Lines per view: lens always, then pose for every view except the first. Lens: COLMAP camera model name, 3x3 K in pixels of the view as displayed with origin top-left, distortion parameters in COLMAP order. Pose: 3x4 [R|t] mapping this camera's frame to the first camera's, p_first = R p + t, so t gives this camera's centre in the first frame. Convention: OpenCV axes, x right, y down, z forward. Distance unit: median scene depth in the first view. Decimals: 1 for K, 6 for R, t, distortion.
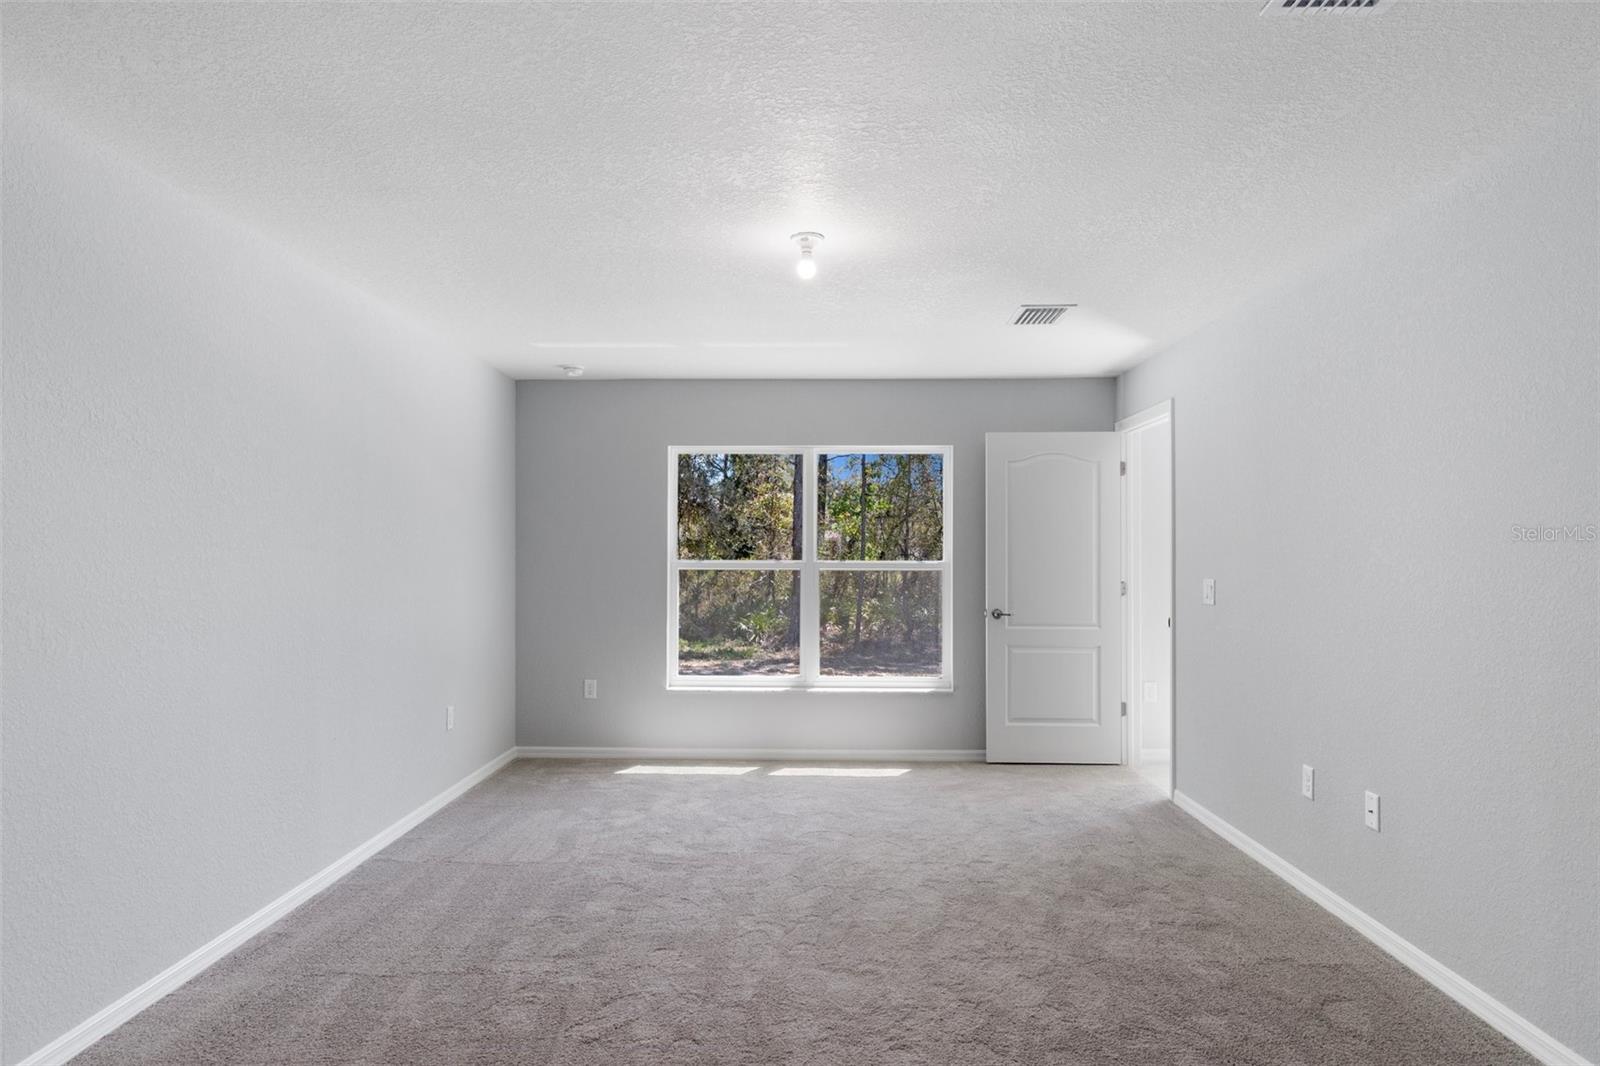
lens RADIAL K [[972.3, 0, 794.4], [0, 972.3, 530.1], [0, 0, 1]] dist [0.001584, 0.000577]
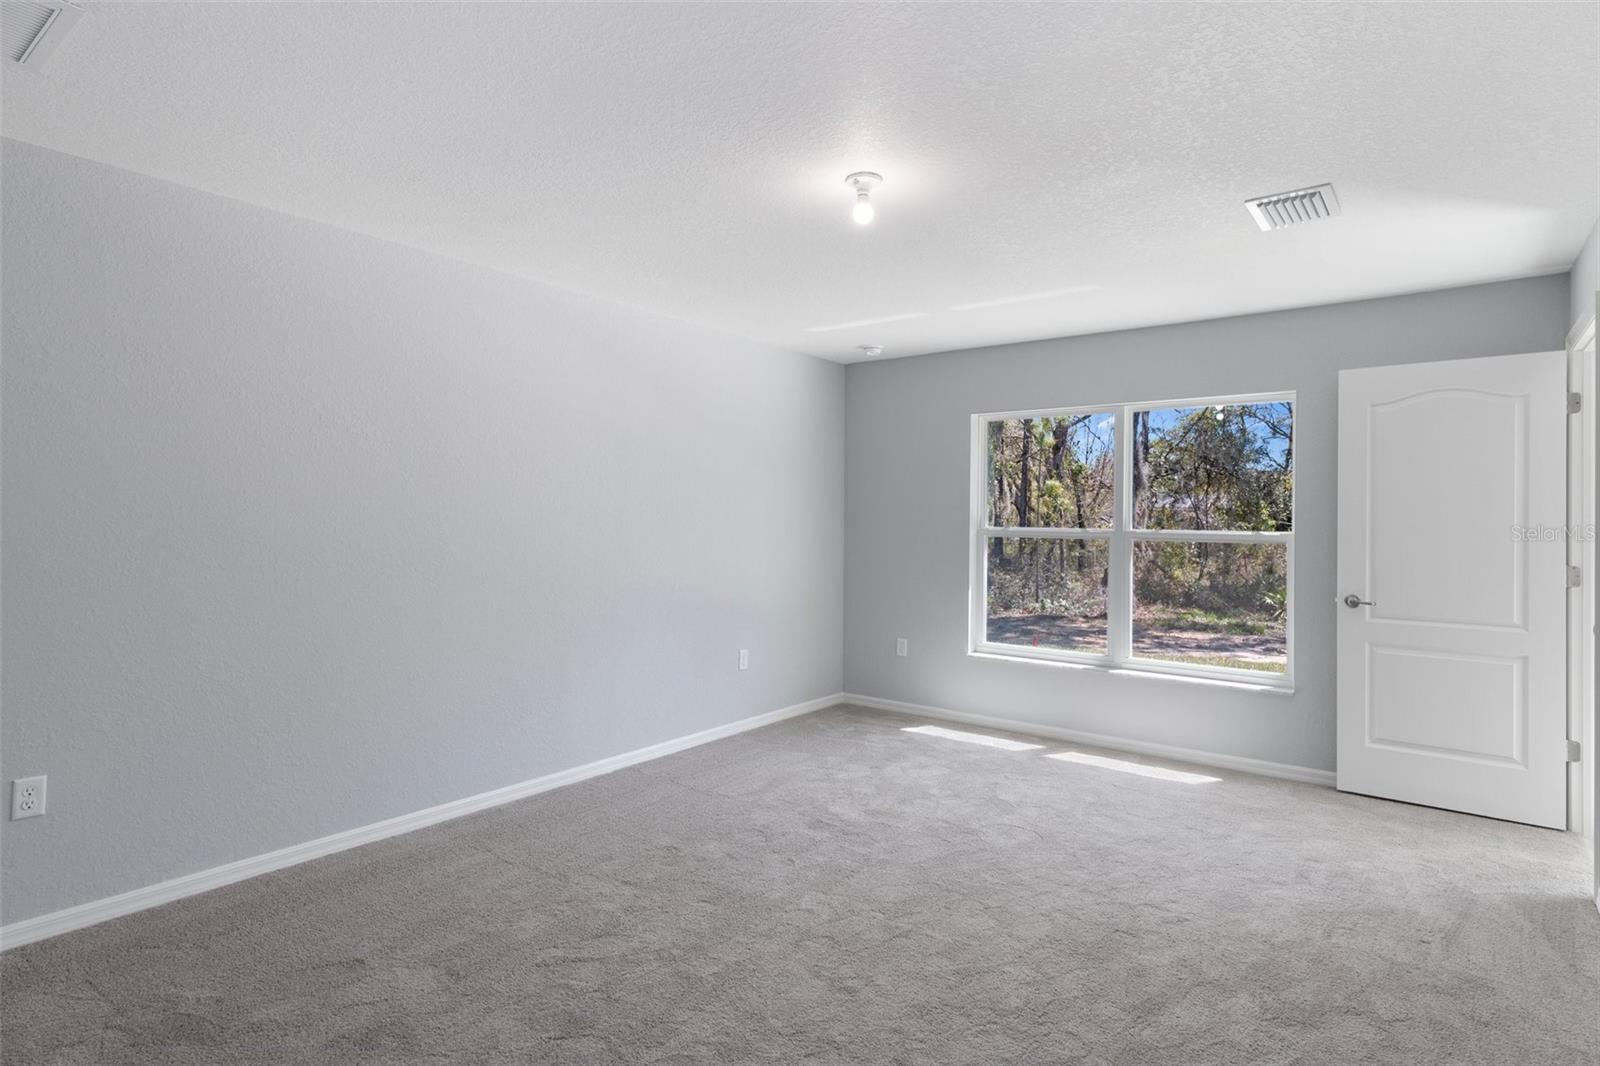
lens RADIAL K [[859.2, 0, 782.8], [0, 859.2, 504.8], [0, 0, 1]] dist [0.005629, 0.003223]
pose [[0.799809, -0.003607, -0.600243, 0.315255], [0.006290, 0.999977, 0.002371, 0.005124], [0.600221, -0.005672, 0.799814, 0.211448]]
